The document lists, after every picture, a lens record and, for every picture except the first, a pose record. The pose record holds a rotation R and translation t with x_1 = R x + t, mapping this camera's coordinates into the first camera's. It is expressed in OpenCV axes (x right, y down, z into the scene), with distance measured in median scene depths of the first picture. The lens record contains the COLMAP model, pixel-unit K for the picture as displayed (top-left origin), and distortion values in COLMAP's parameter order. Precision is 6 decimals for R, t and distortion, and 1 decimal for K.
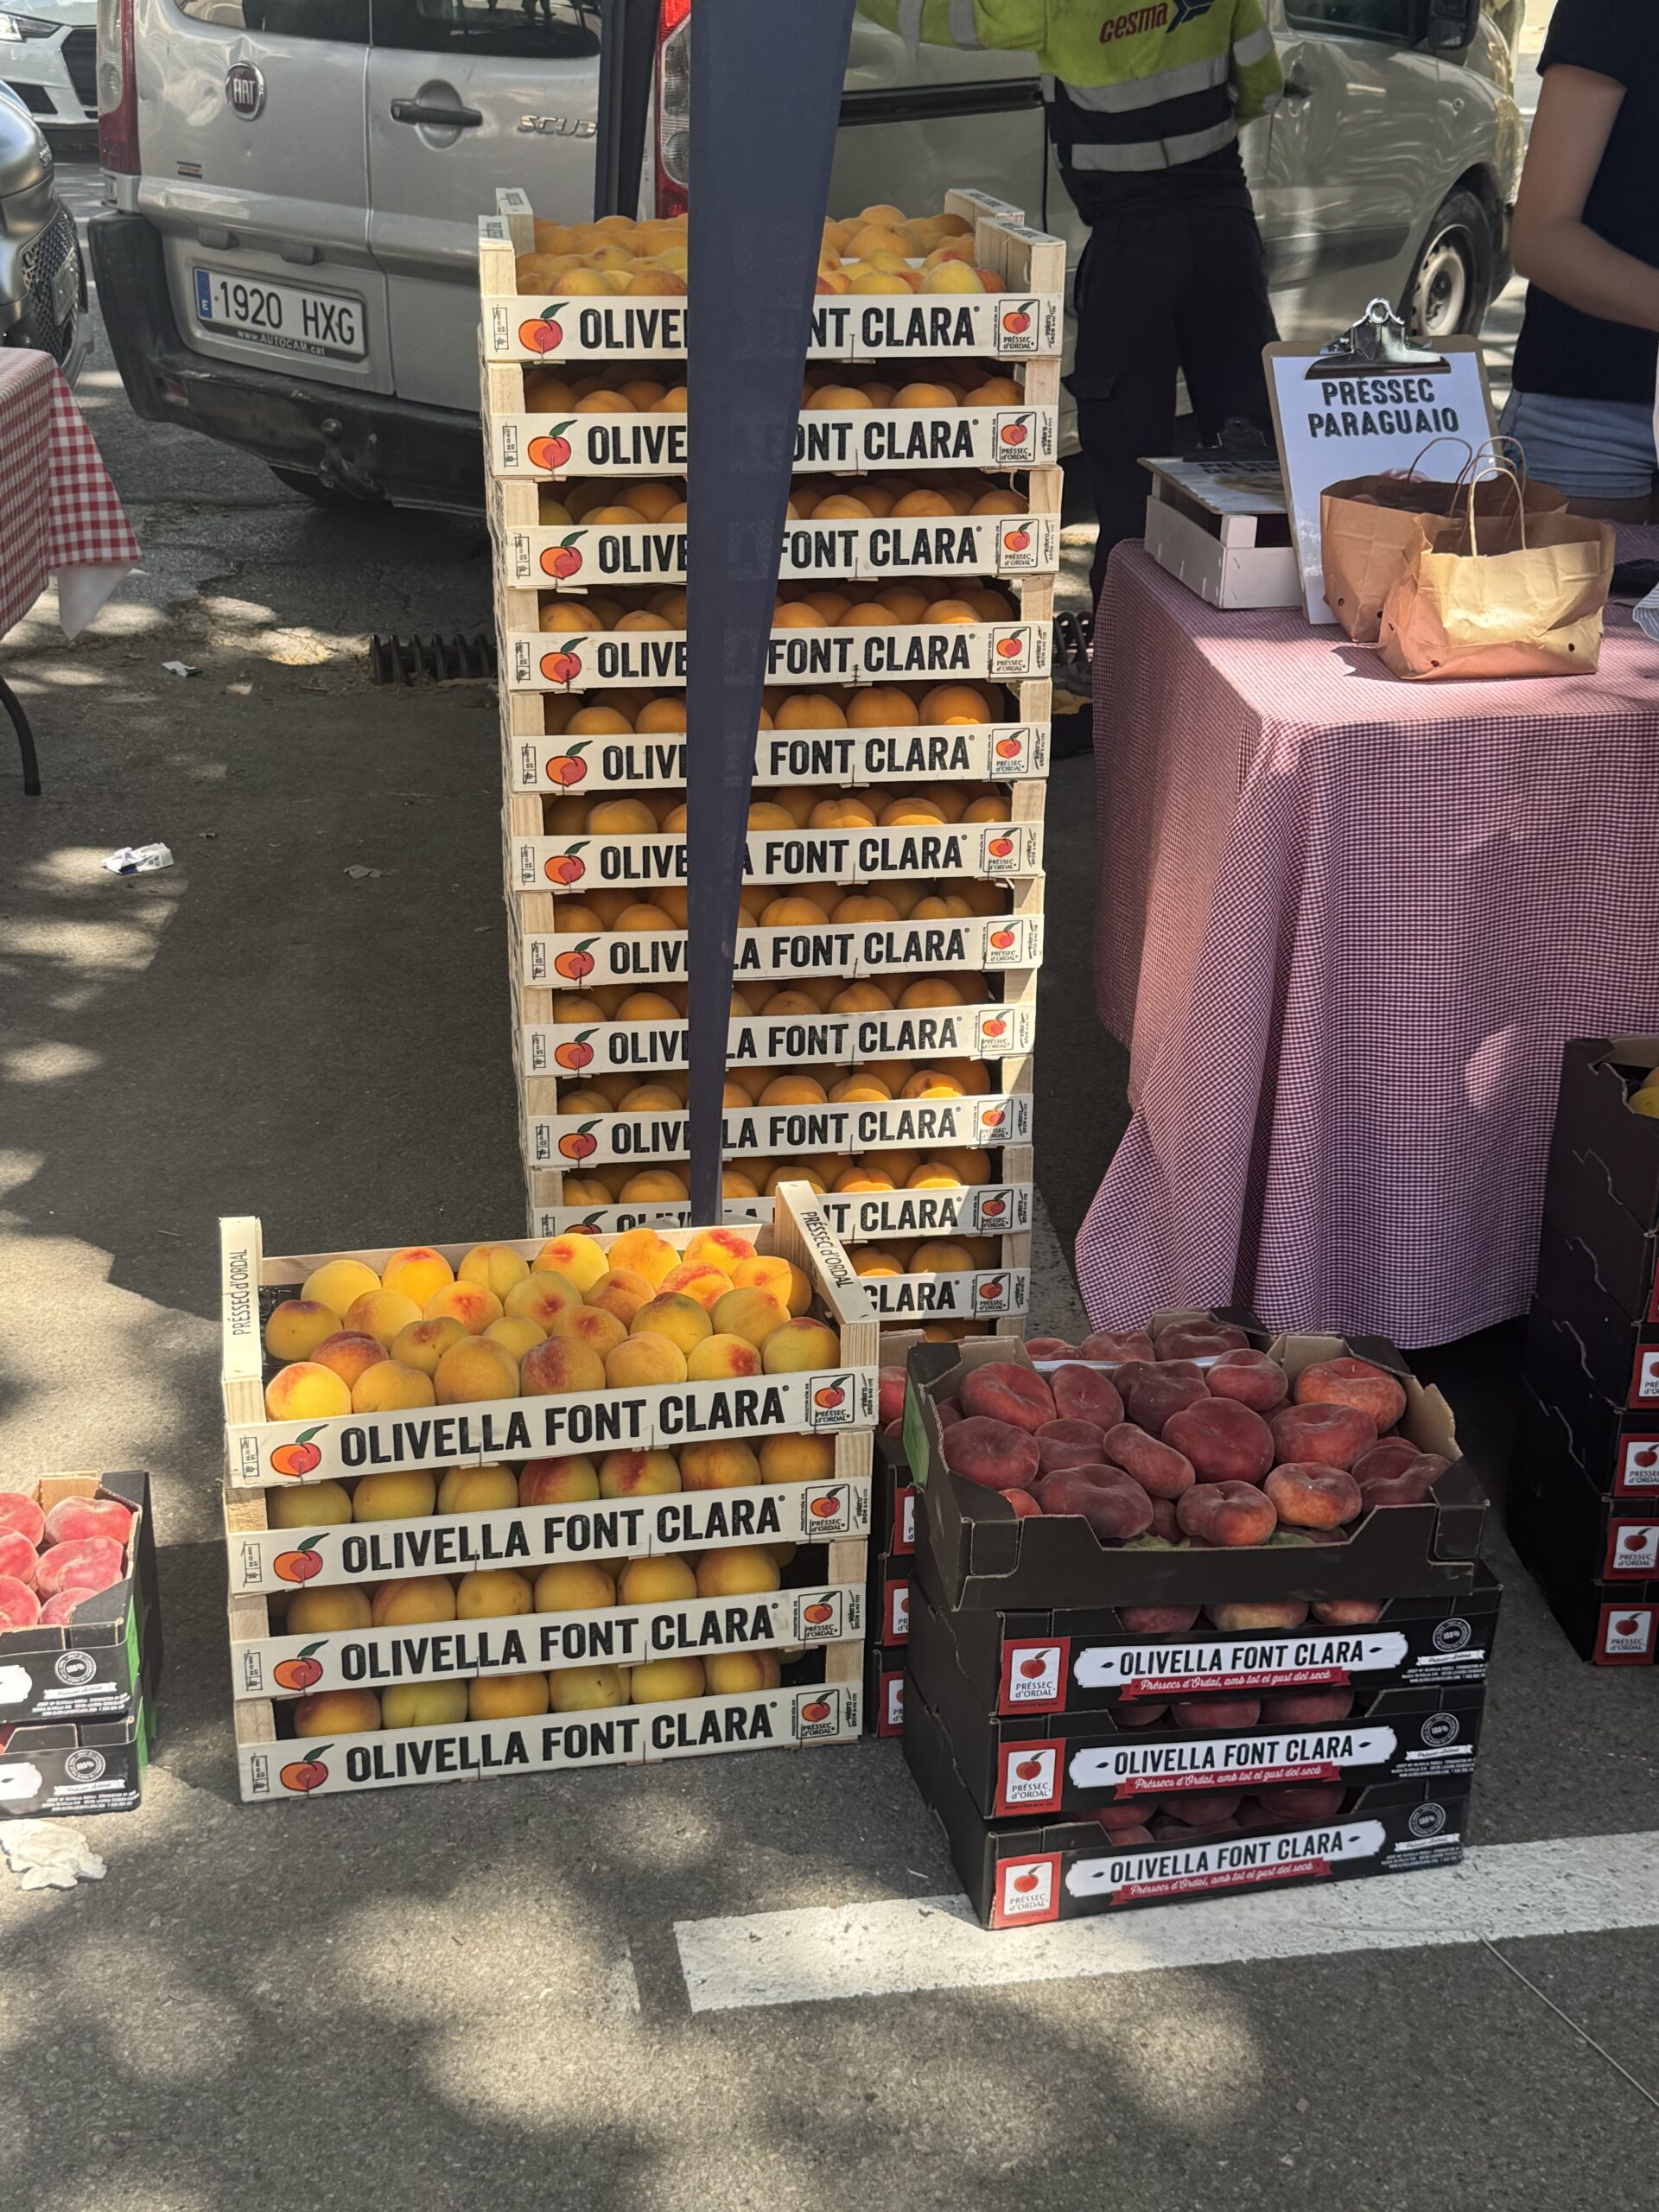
lens RADIAL K [[2665.6, 0, 829.5], [0, 2665.6, 1106.0], [0, 0, 1]] dist [0.169196, -0.297271]
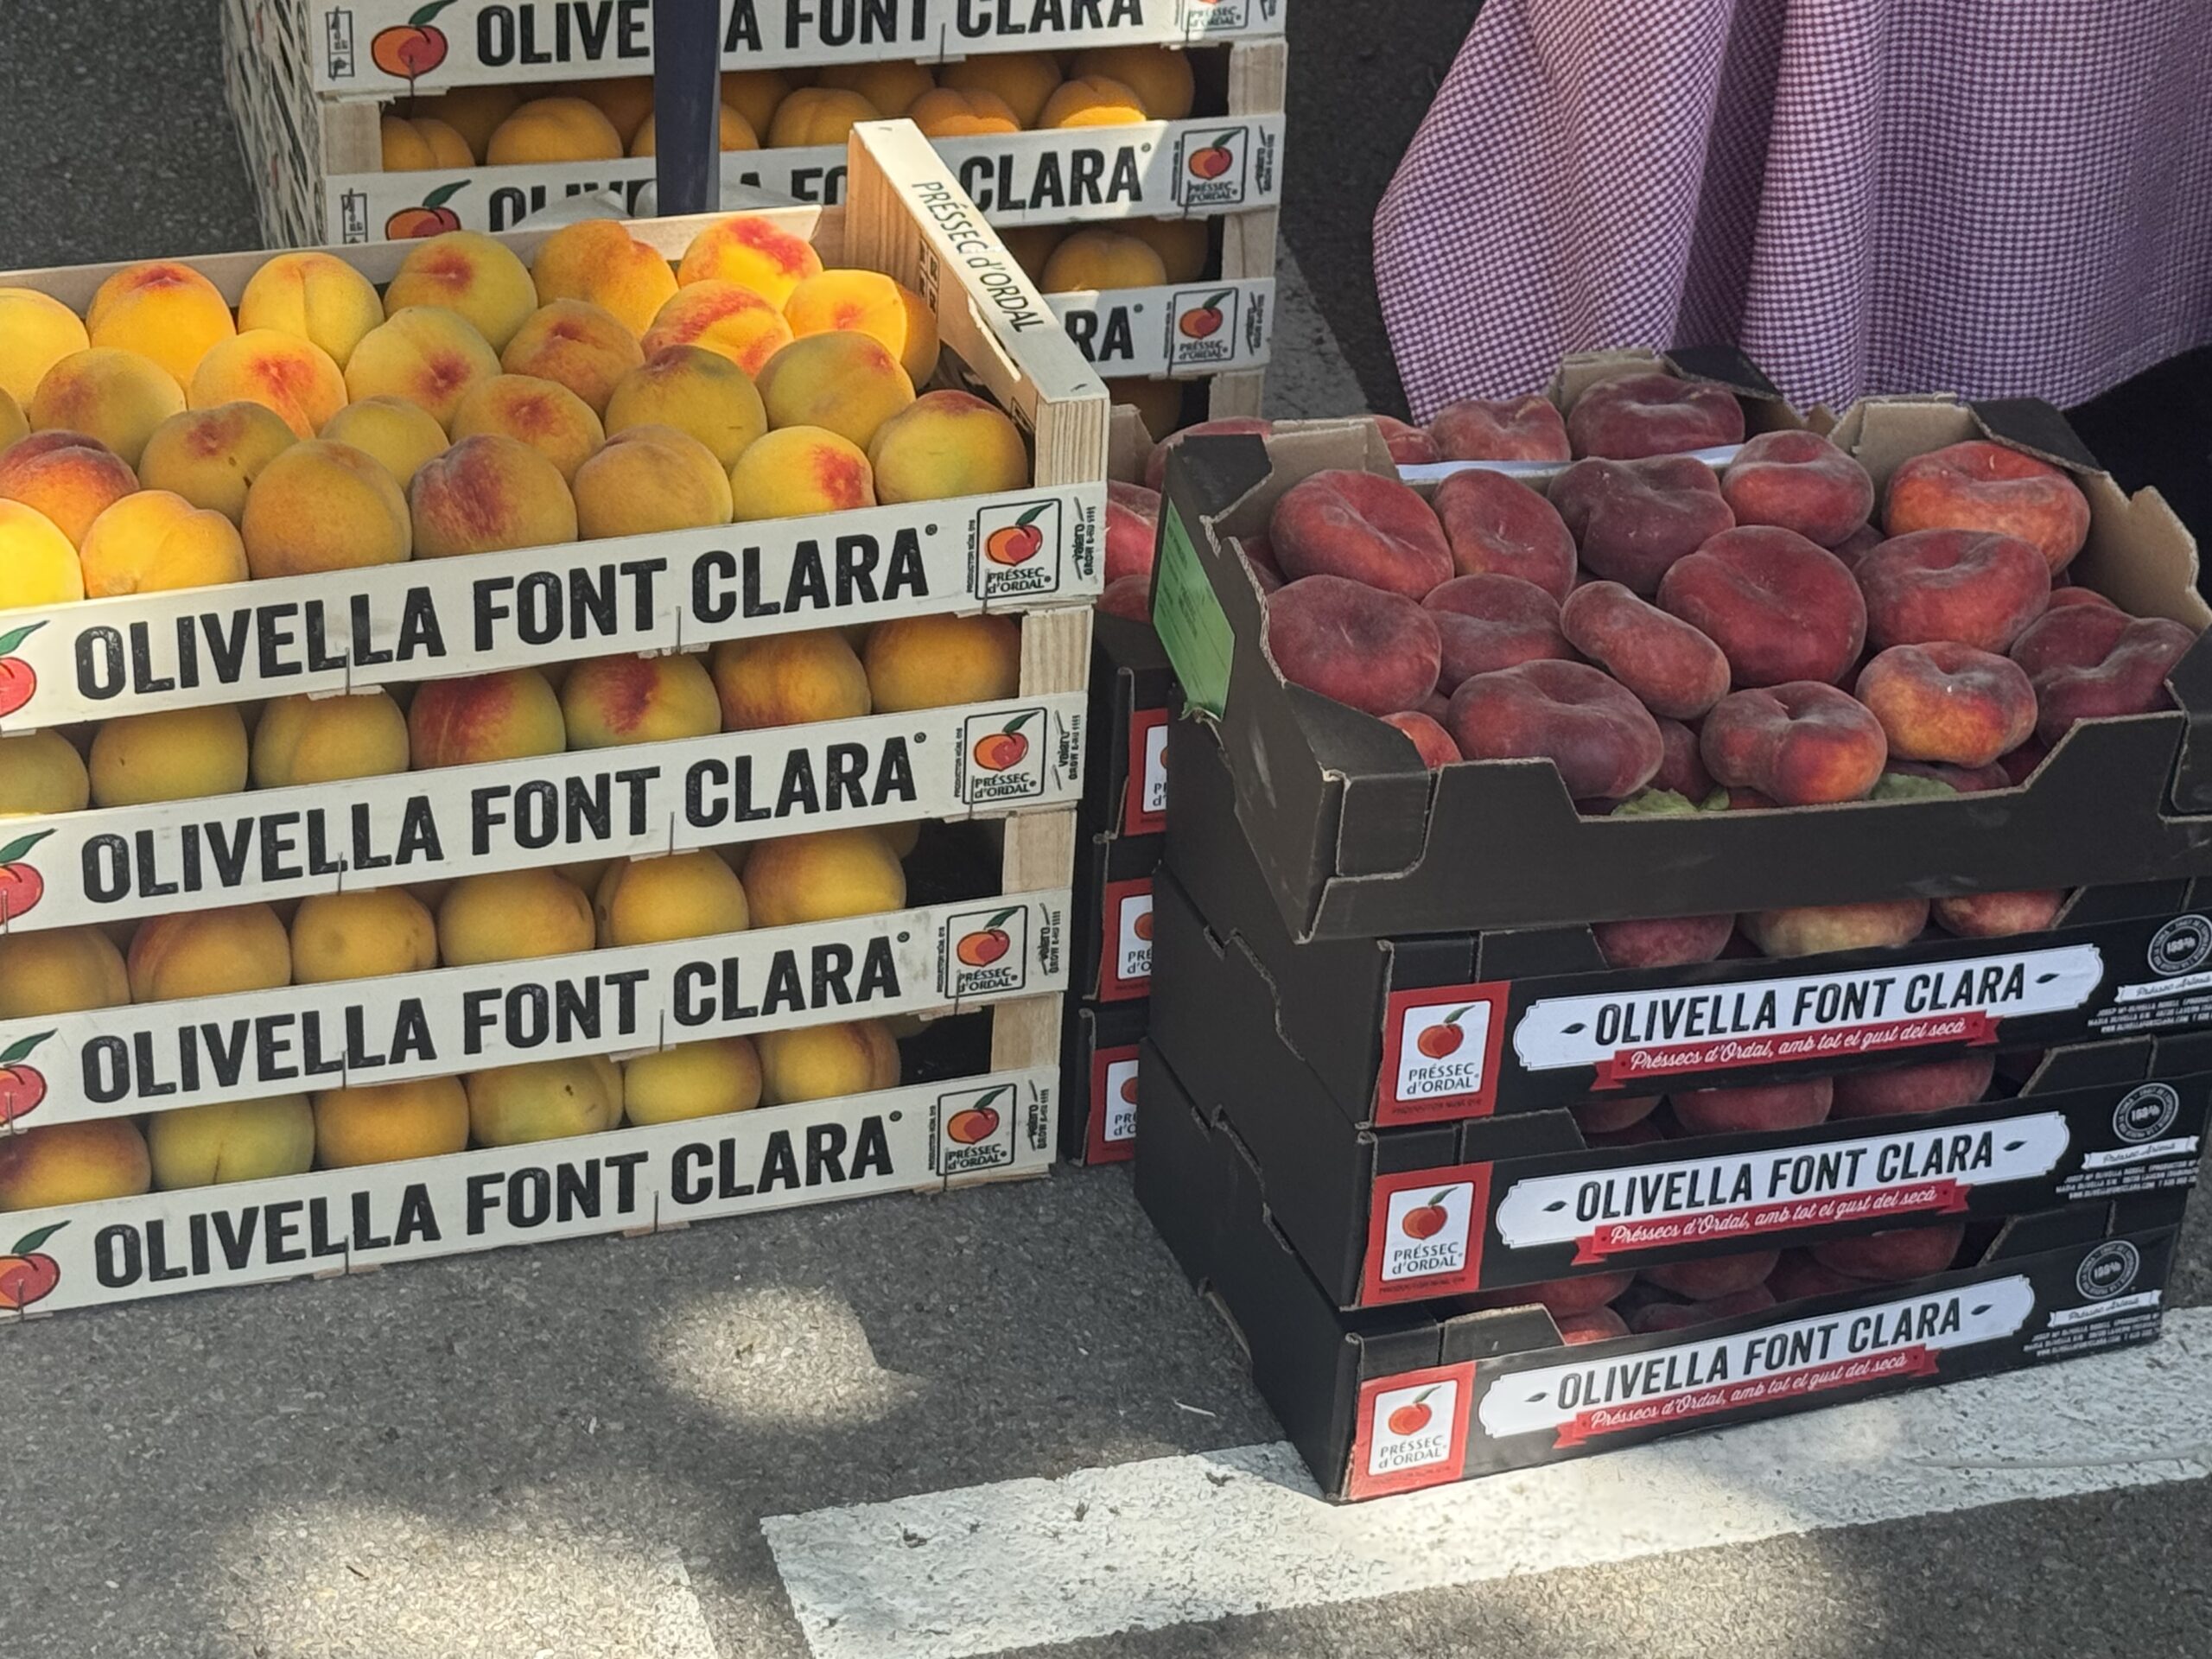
lens RADIAL K [[4874.0, 0, 1106.0], [0, 4874.0, 829.5], [0, 0, 1]] dist [0.087610, 0.514261]
pose [[0.991956, -0.032396, 0.122367, -0.100001], [0.010062, 0.983817, 0.178893, -0.005781], [-0.126182, -0.176223, 0.976229, 0.063744]]
